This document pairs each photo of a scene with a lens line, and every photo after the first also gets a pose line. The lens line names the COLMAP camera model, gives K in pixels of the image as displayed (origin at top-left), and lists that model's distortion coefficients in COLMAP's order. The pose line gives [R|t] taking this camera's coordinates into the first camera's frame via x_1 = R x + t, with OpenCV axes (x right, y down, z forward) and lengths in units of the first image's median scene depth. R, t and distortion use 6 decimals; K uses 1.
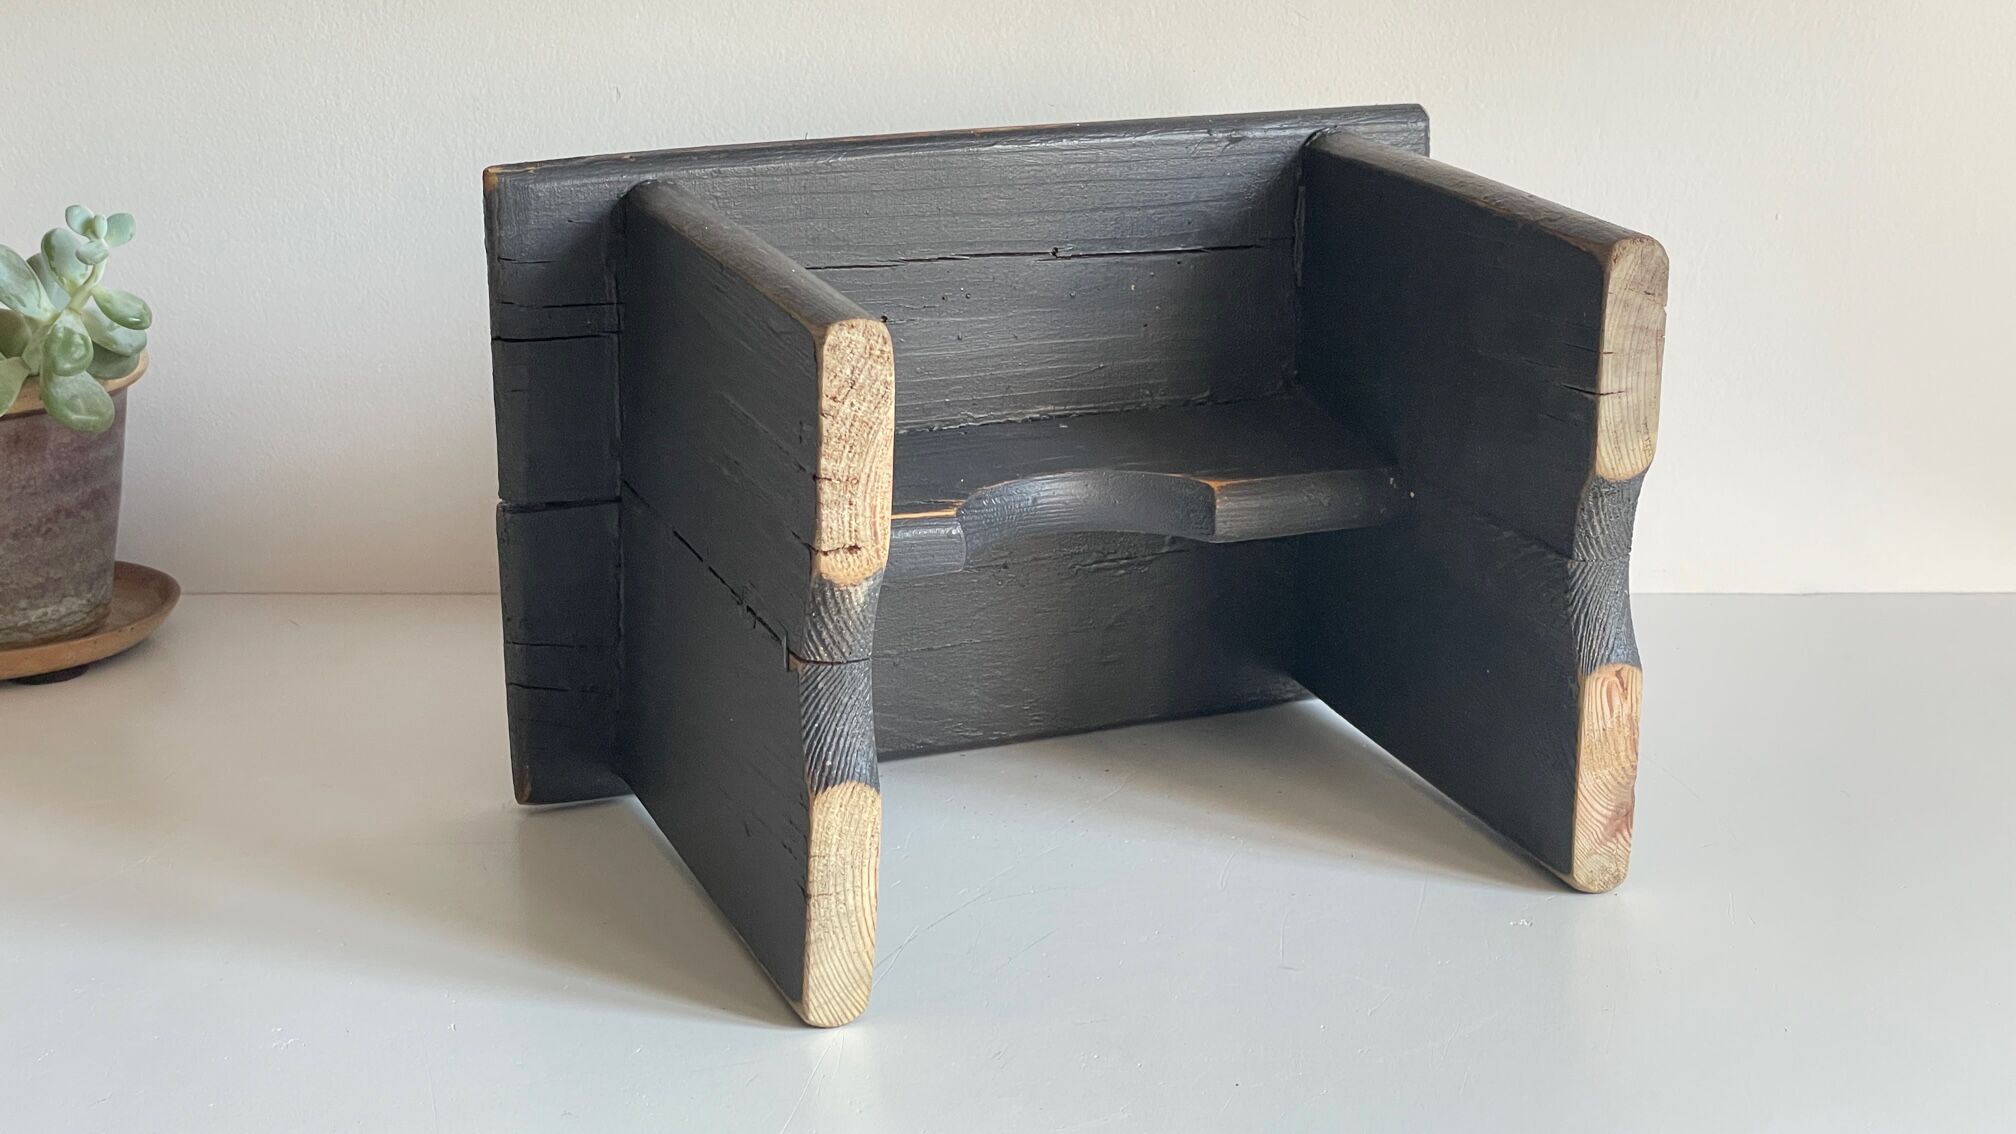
lens RADIAL K [[3140.7, 0, 1008.0], [0, 3140.7, 567.0], [0, 0, 1]] dist [0.065277, 0.112950]
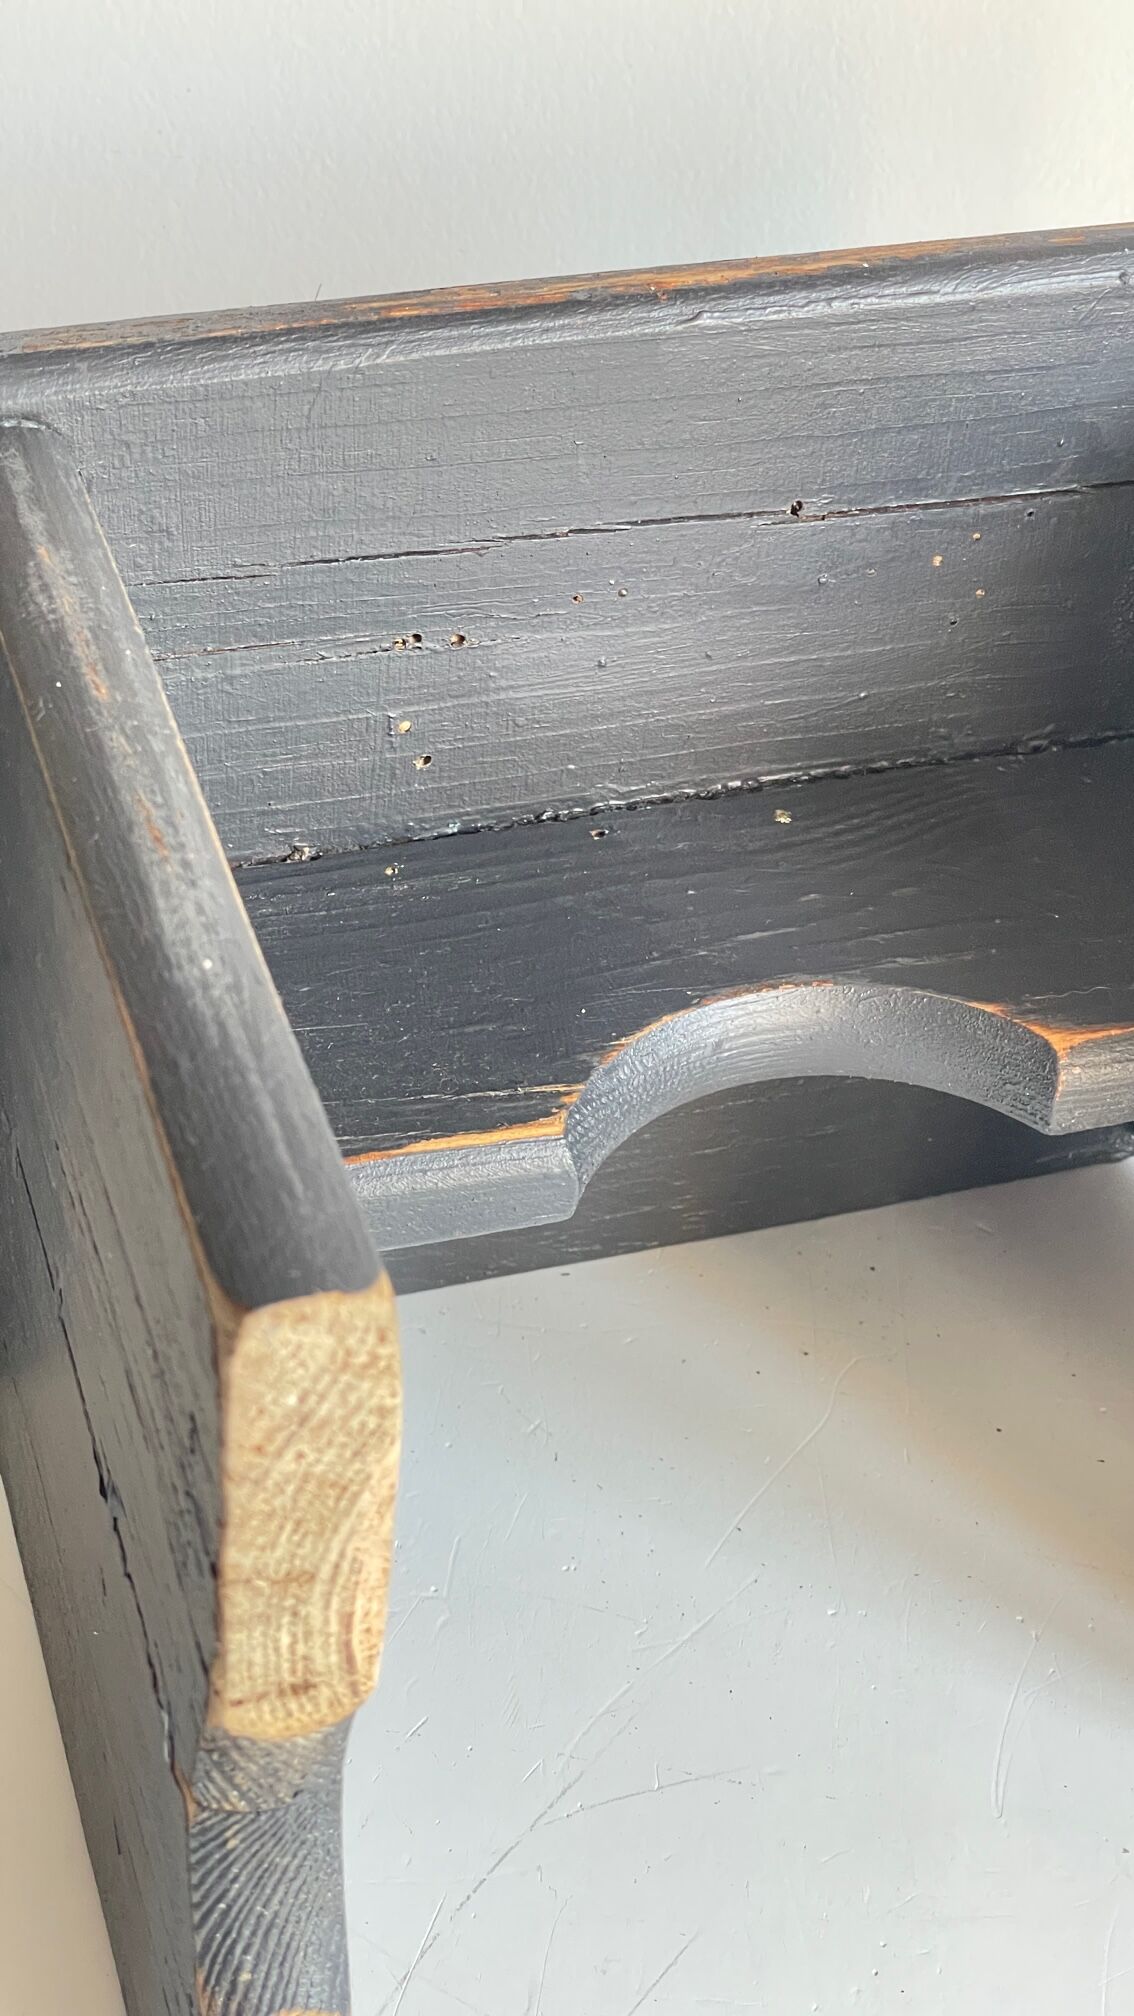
lens RADIAL K [[3140.7, 0, 567.0], [0, 3140.7, 1008.0], [0, 0, 1]] dist [0.065277, 0.112950]
pose [[0.997215, 0.072719, -0.016566, -0.010201], [-0.062143, 0.932958, 0.354582, -0.253606], [0.041240, -0.352565, 0.934878, 0.596981]]
